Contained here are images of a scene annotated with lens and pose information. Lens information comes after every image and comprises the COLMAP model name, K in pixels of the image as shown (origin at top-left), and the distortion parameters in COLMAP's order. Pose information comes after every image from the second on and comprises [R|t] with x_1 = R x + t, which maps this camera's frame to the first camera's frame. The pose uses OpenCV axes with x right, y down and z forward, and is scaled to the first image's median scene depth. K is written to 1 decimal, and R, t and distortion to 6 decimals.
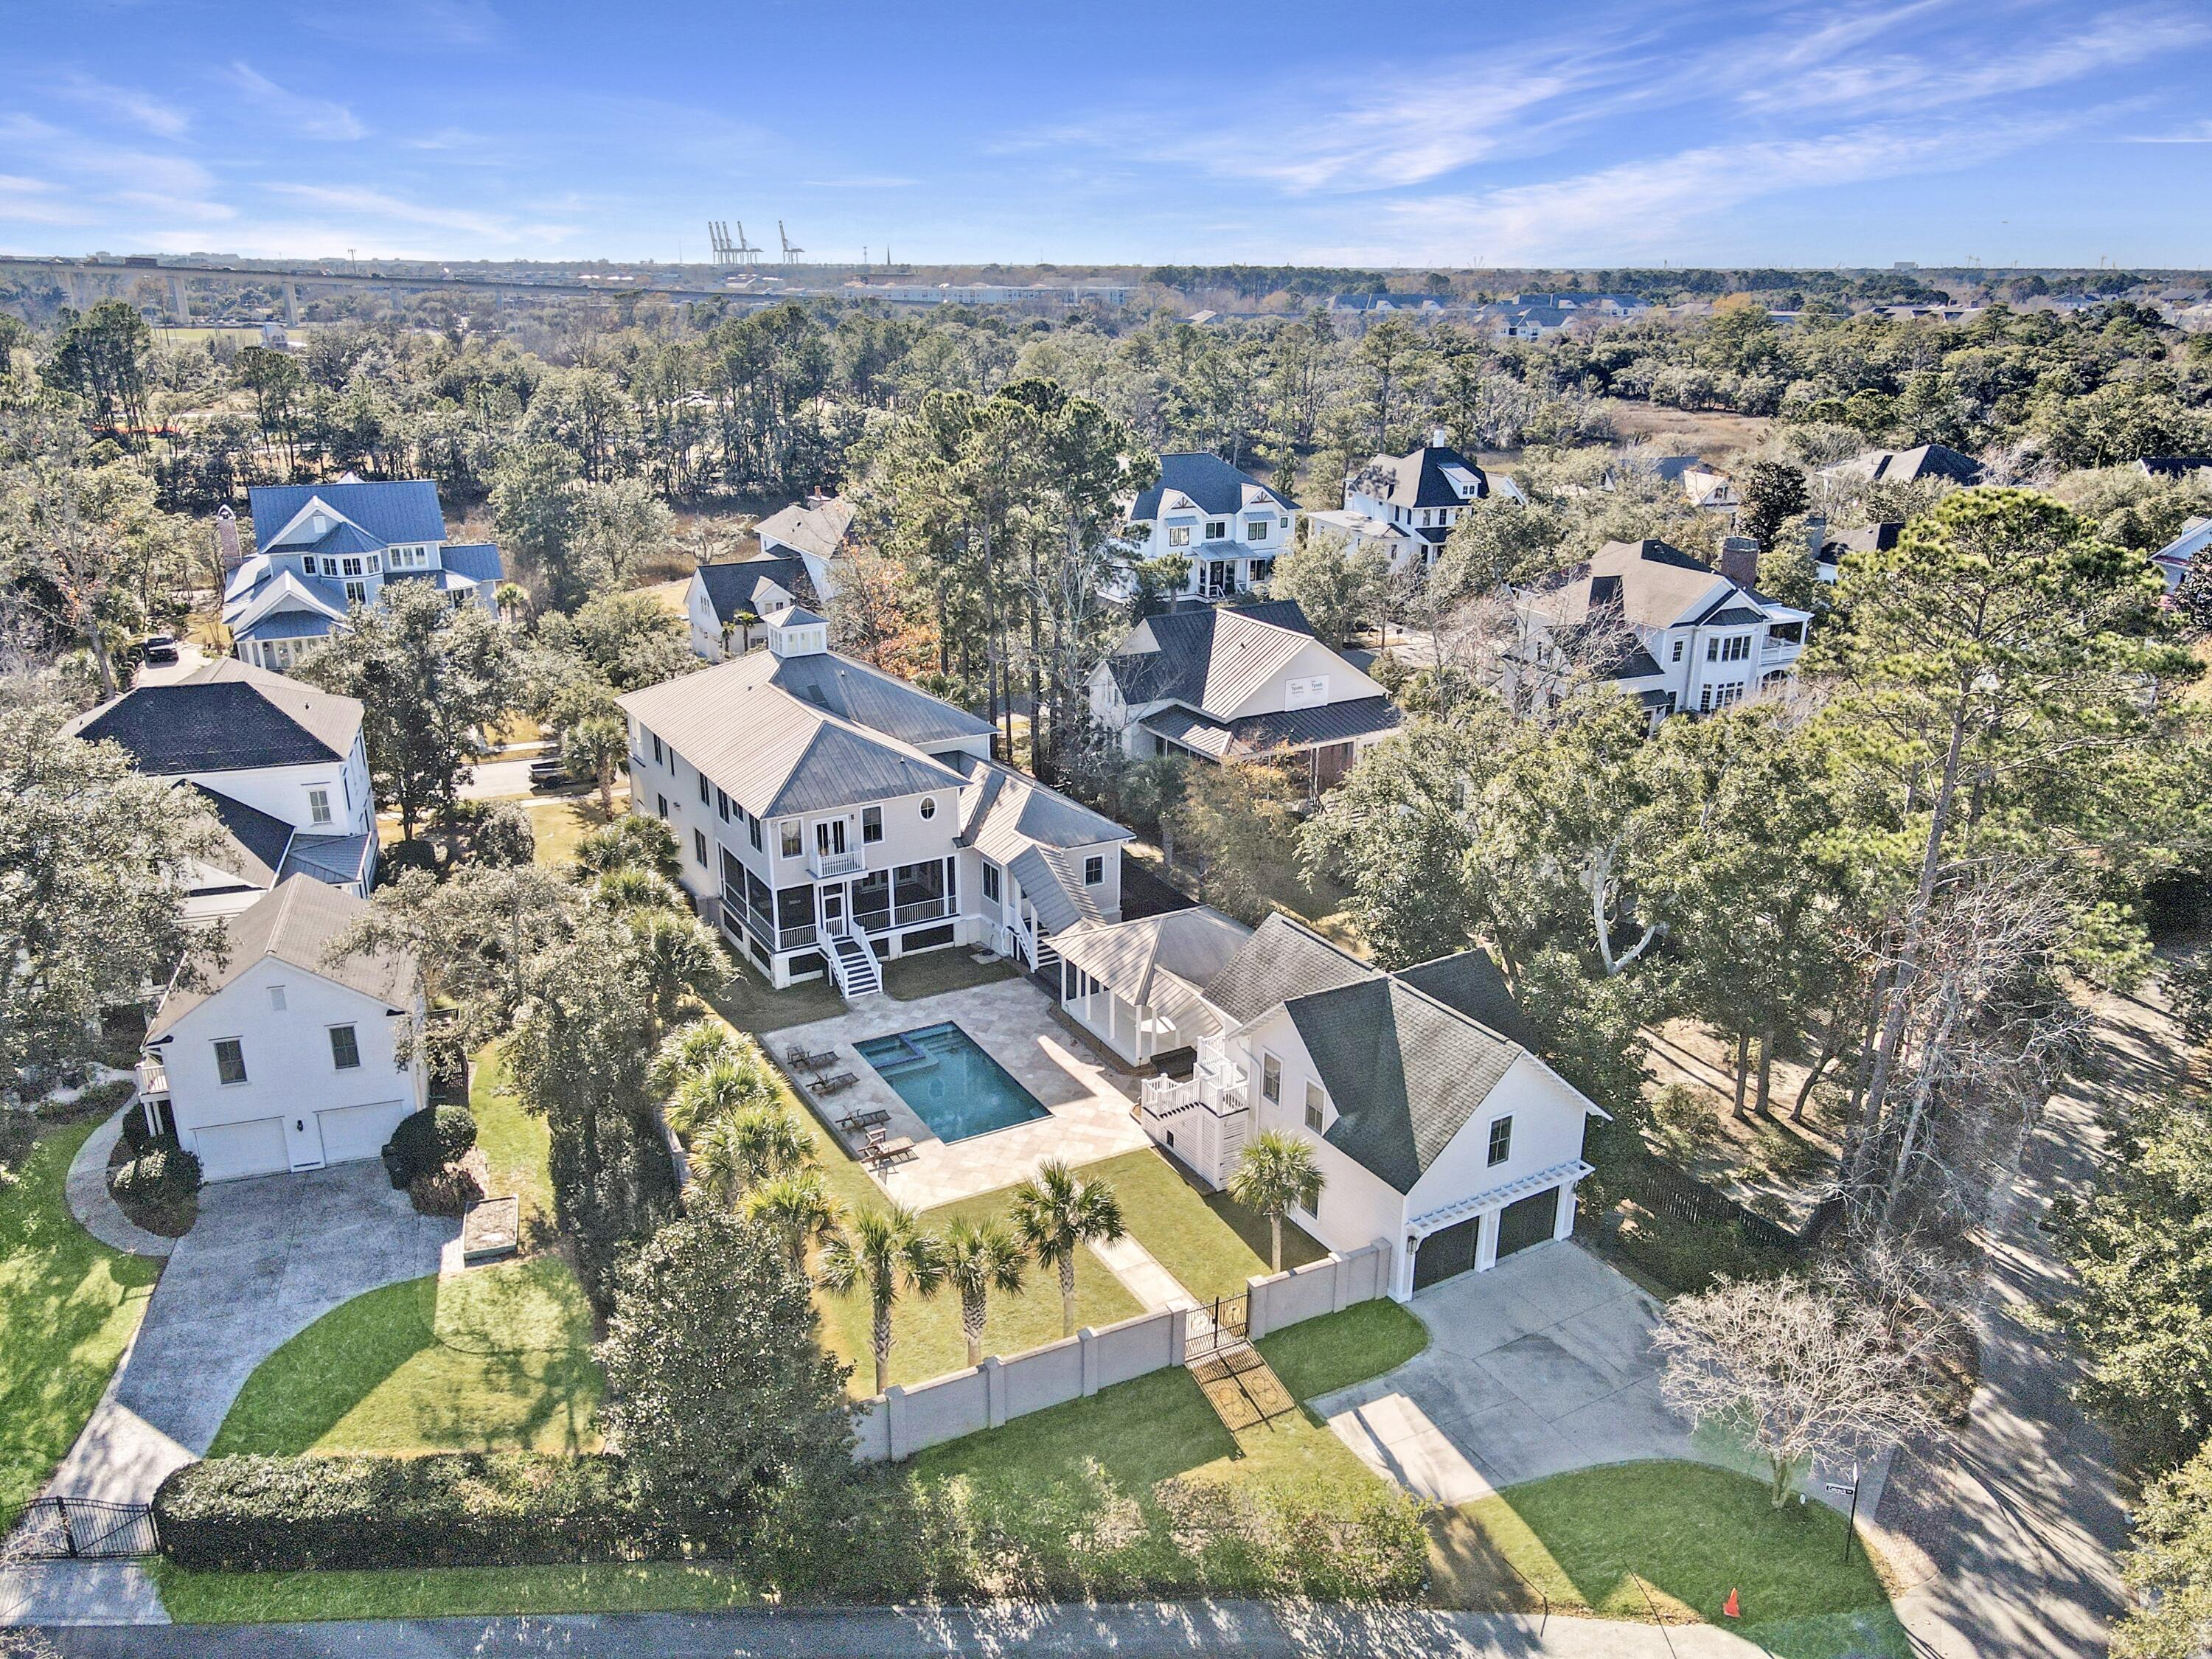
lens RADIAL K [[1605.4, 0, 1106.0], [0, 1605.4, 829.5], [0, 0, 1]] dist [0.002007, 0.004542]
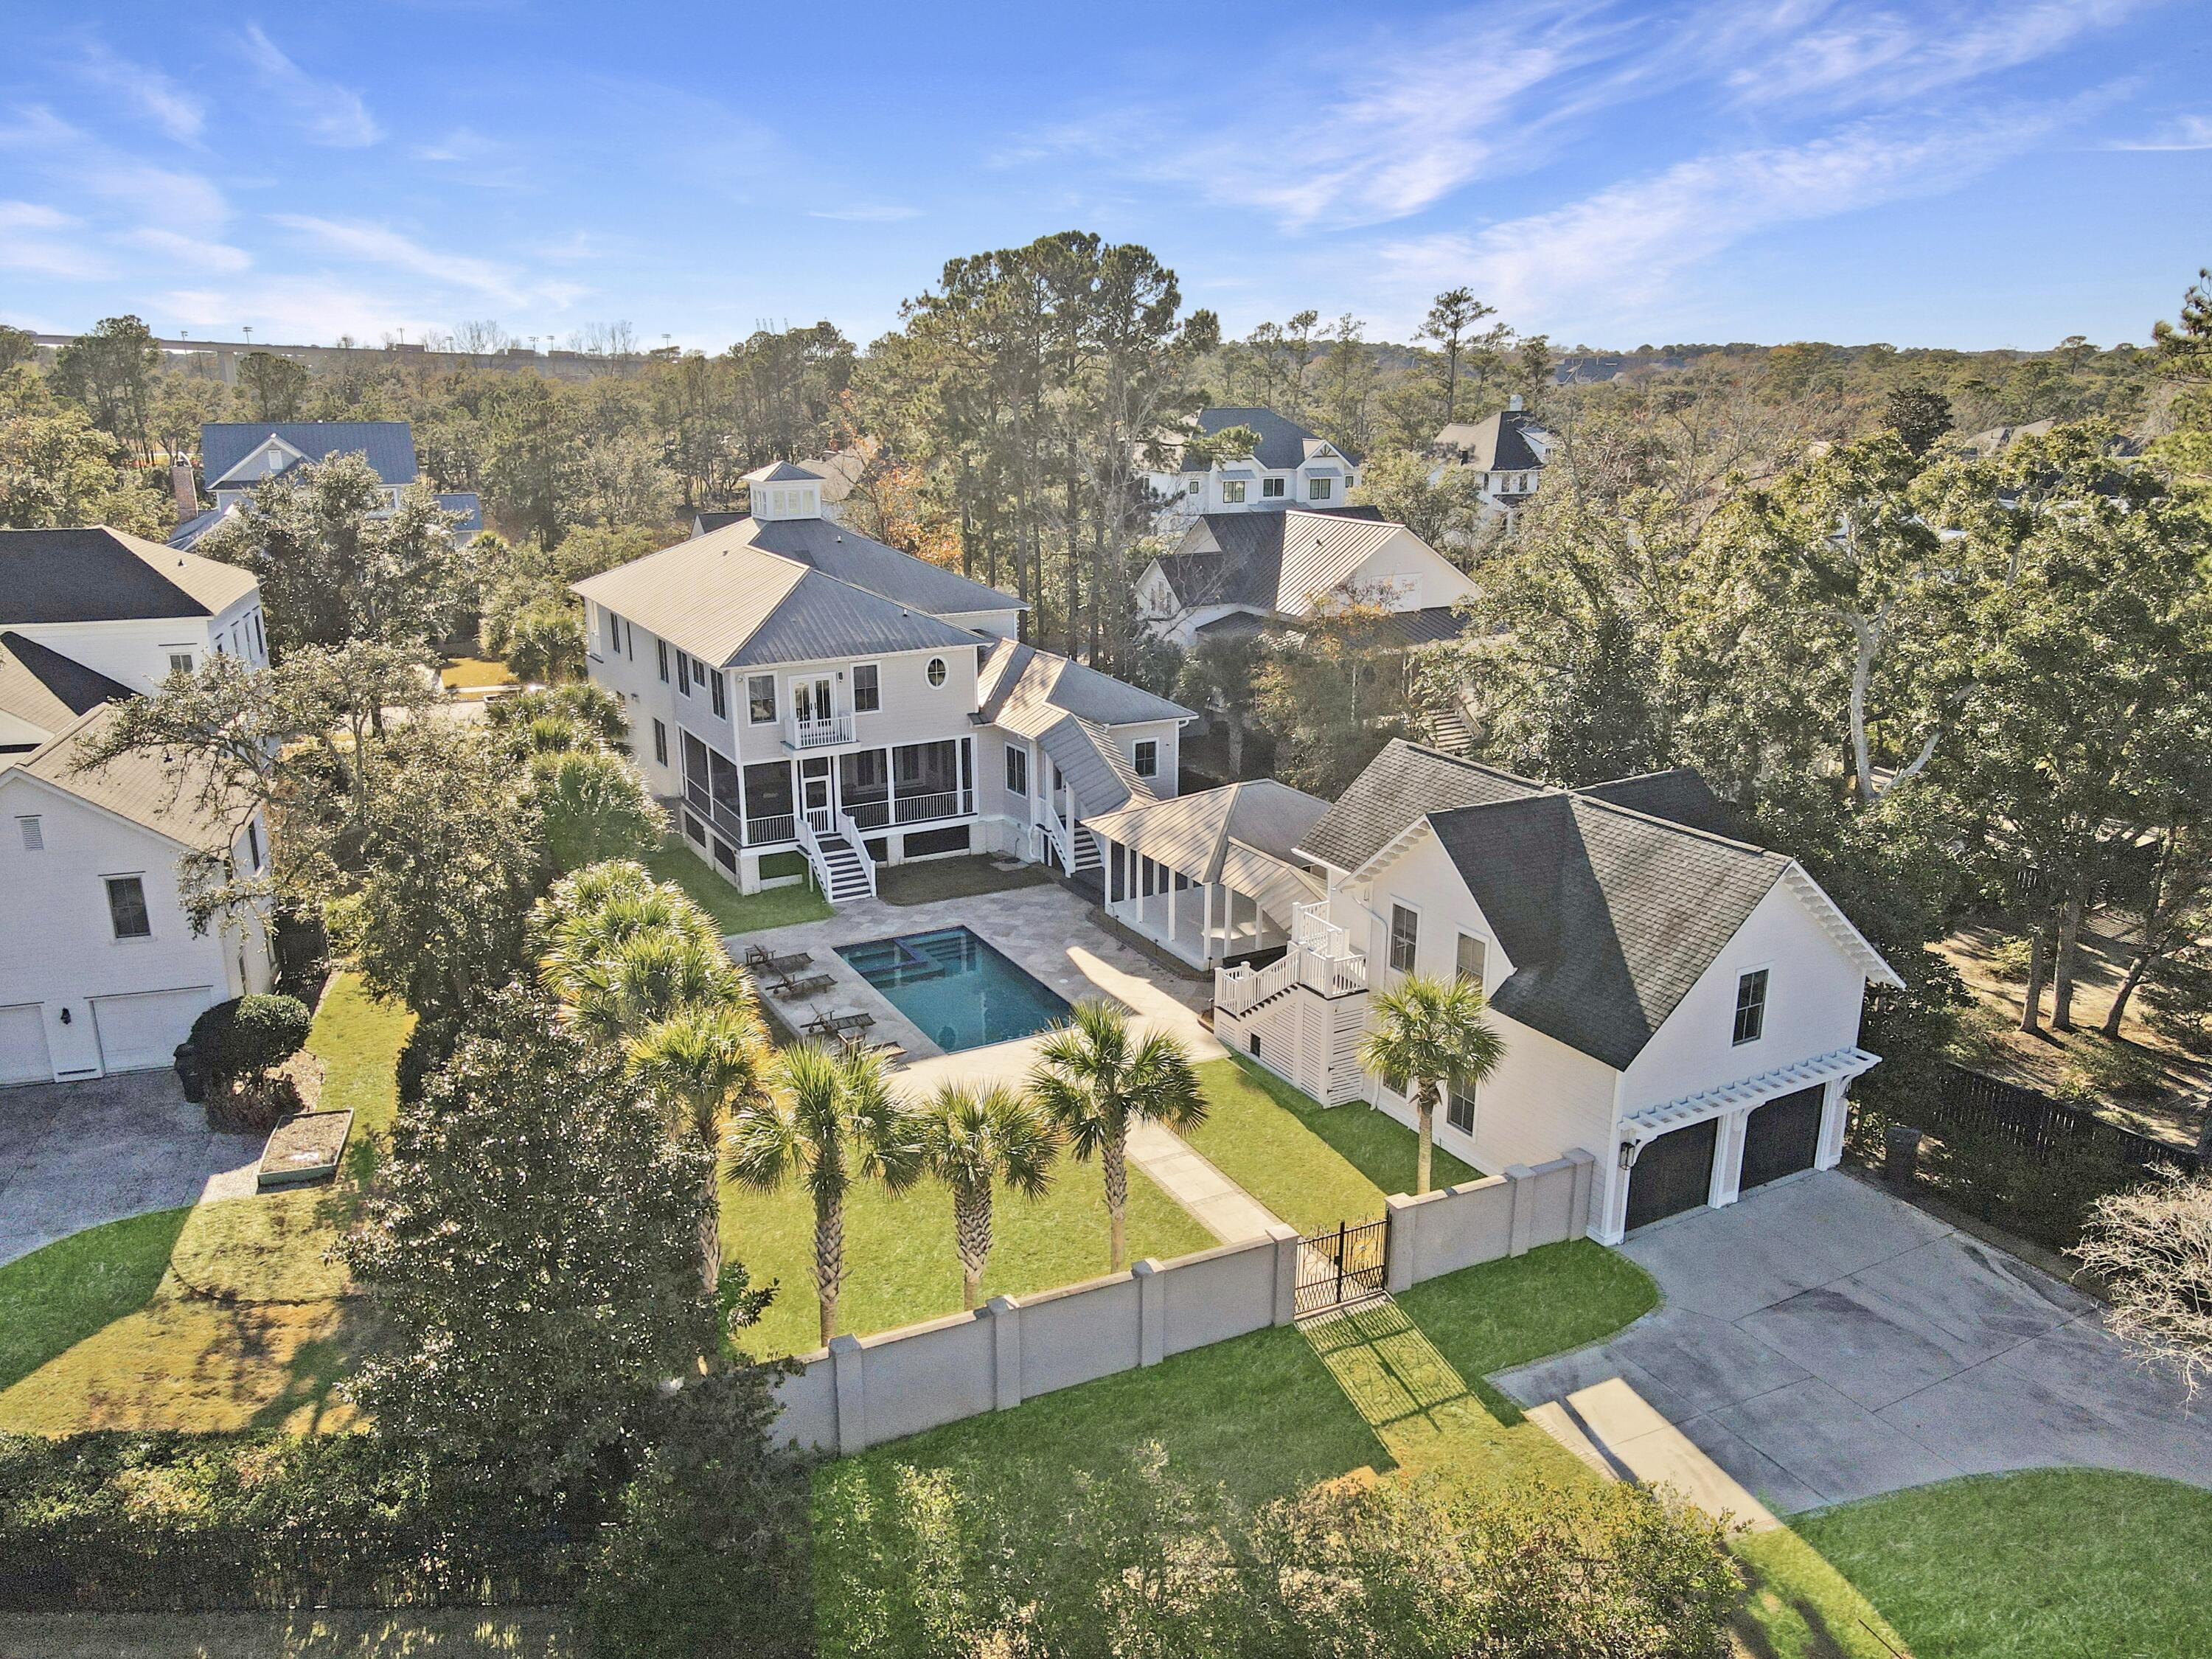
lens RADIAL K [[1607.4, 0, 1106.0], [0, 1607.4, 829.5], [0, 0, 1]] dist [0.009275, 0.001138]
pose [[0.999702, -0.000422, -0.024412, -0.008809], [-0.000876, 0.998587, -0.053137, 0.120600], [0.024400, 0.053142, 0.998289, 0.238576]]
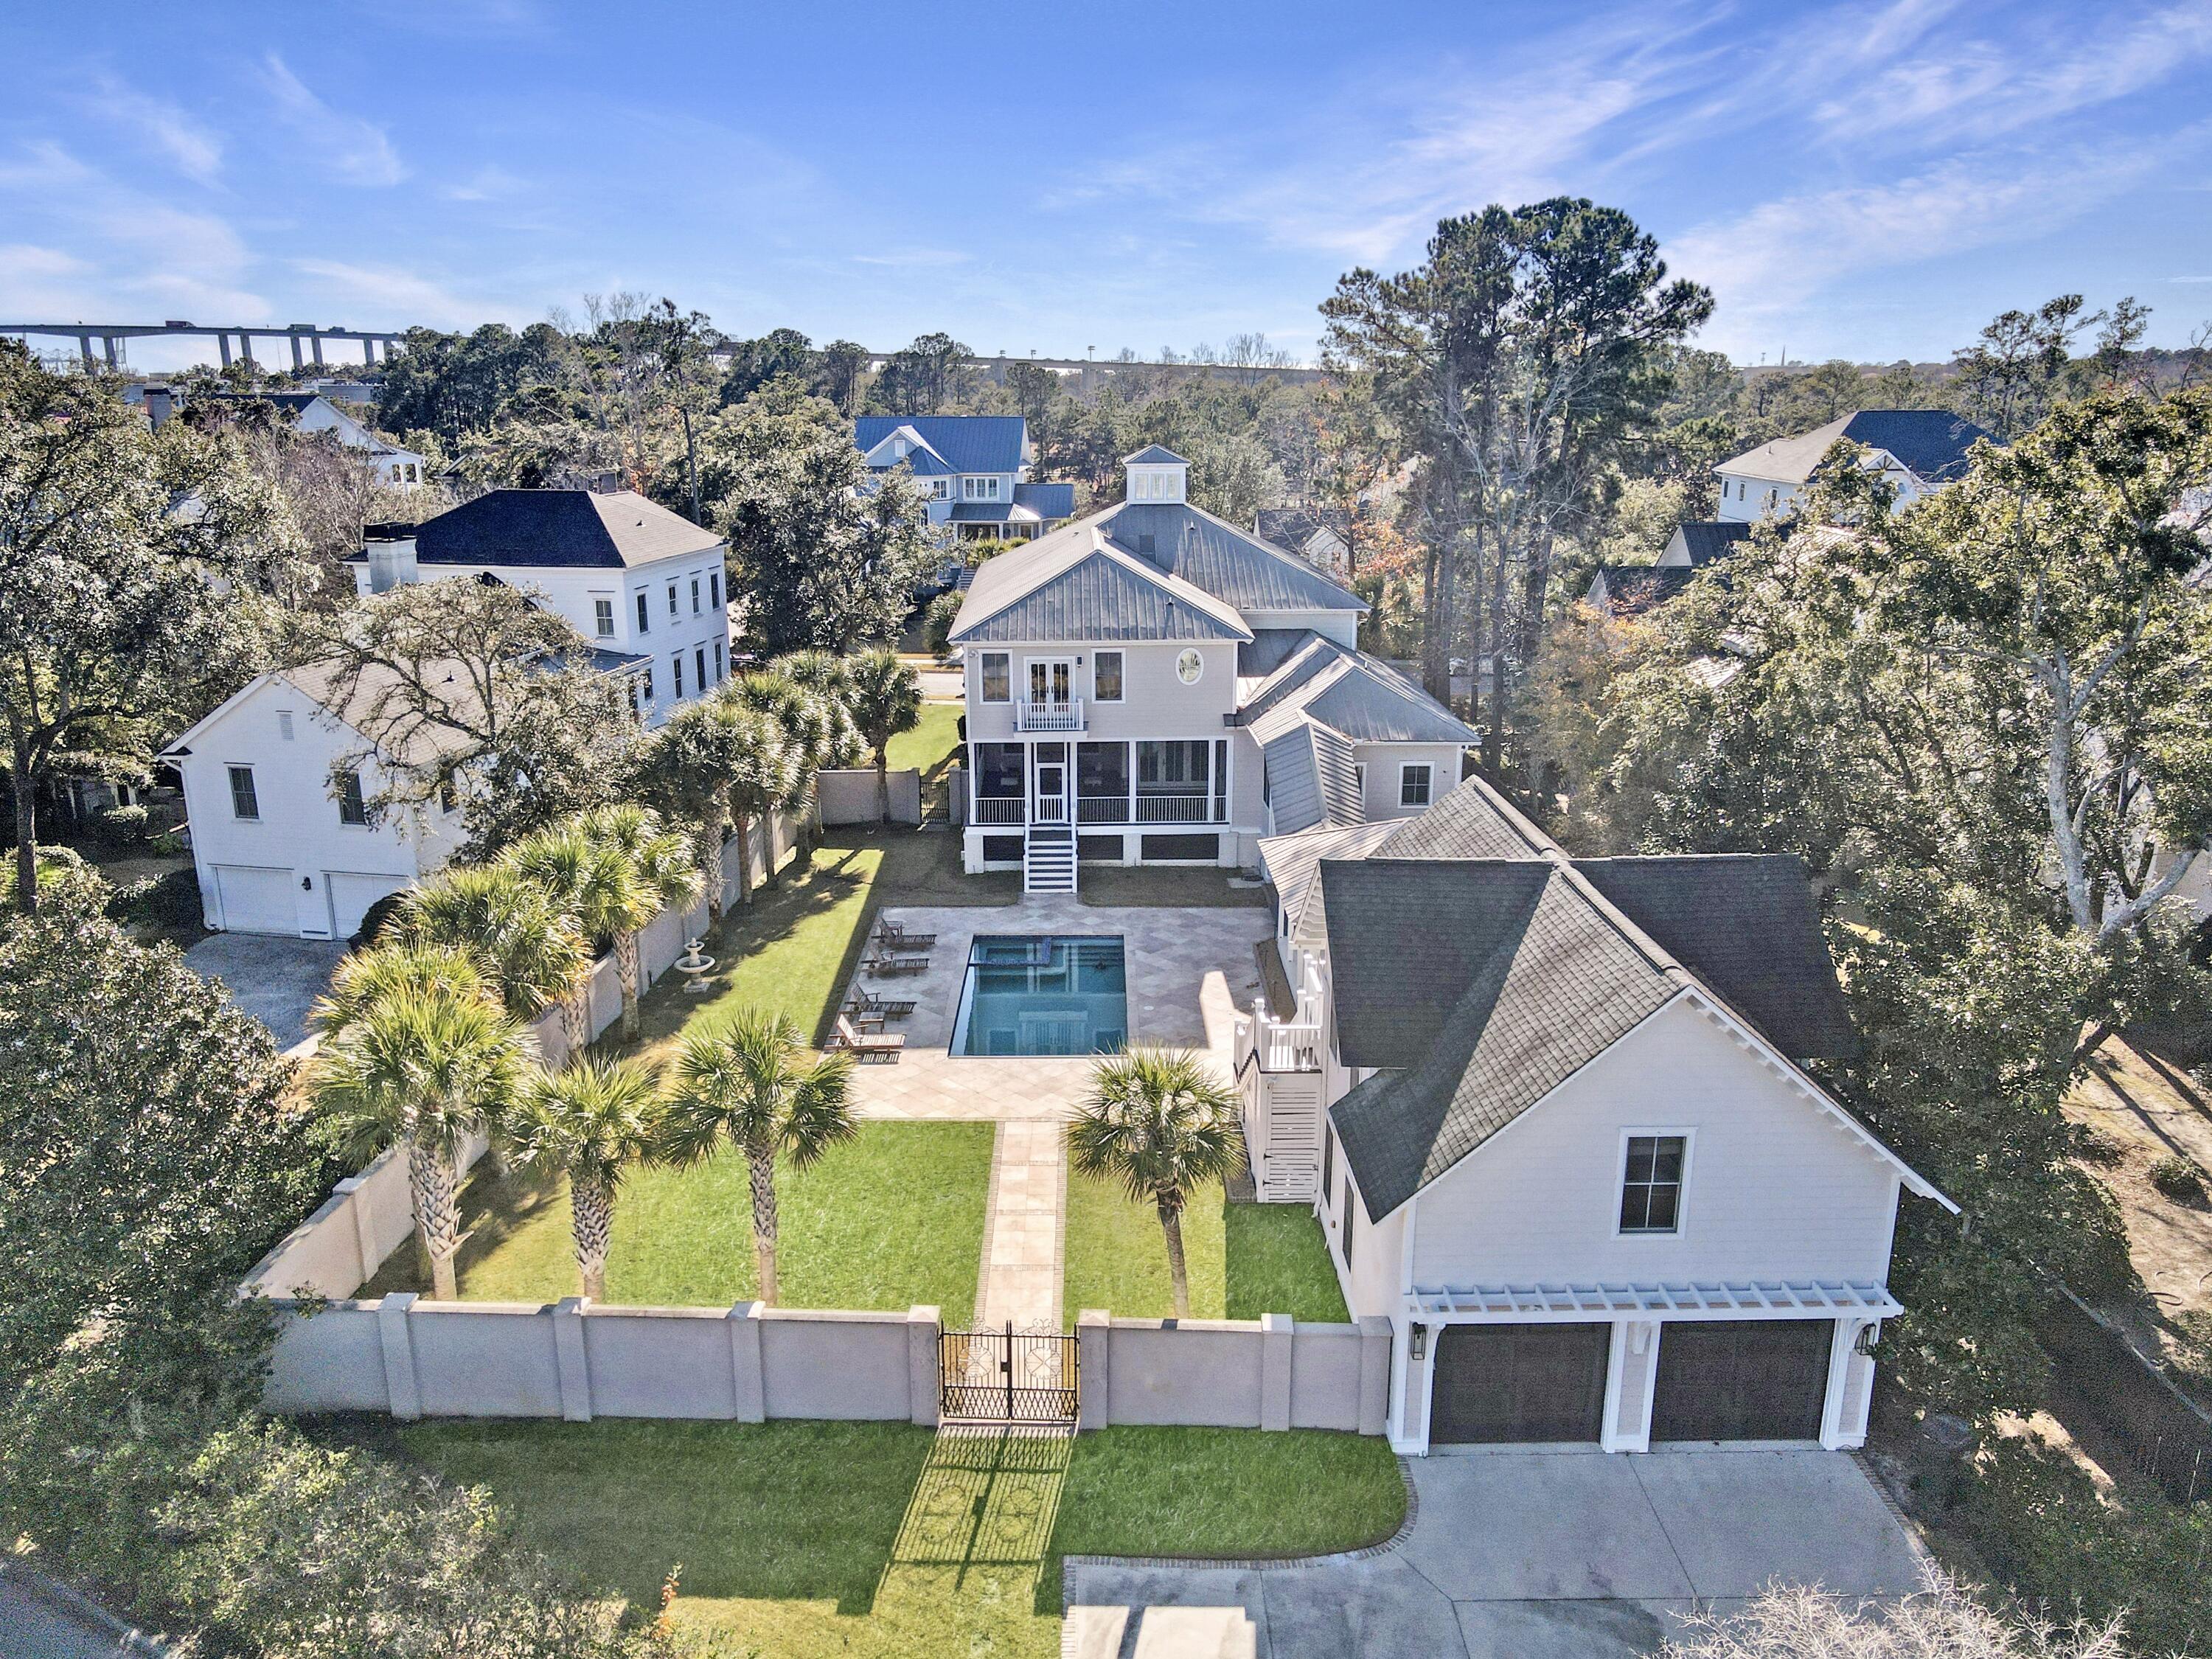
lens RADIAL K [[1619.4, 0, 1106.0], [0, 1619.4, 829.5], [0, 0, 1]] dist [0.003214, 0.002198]
pose [[0.869844, 0.122125, -0.477972, 0.250781], [-0.153466, 0.987788, -0.026900, 0.098575], [0.468850, 0.096752, 0.877963, 0.376884]]
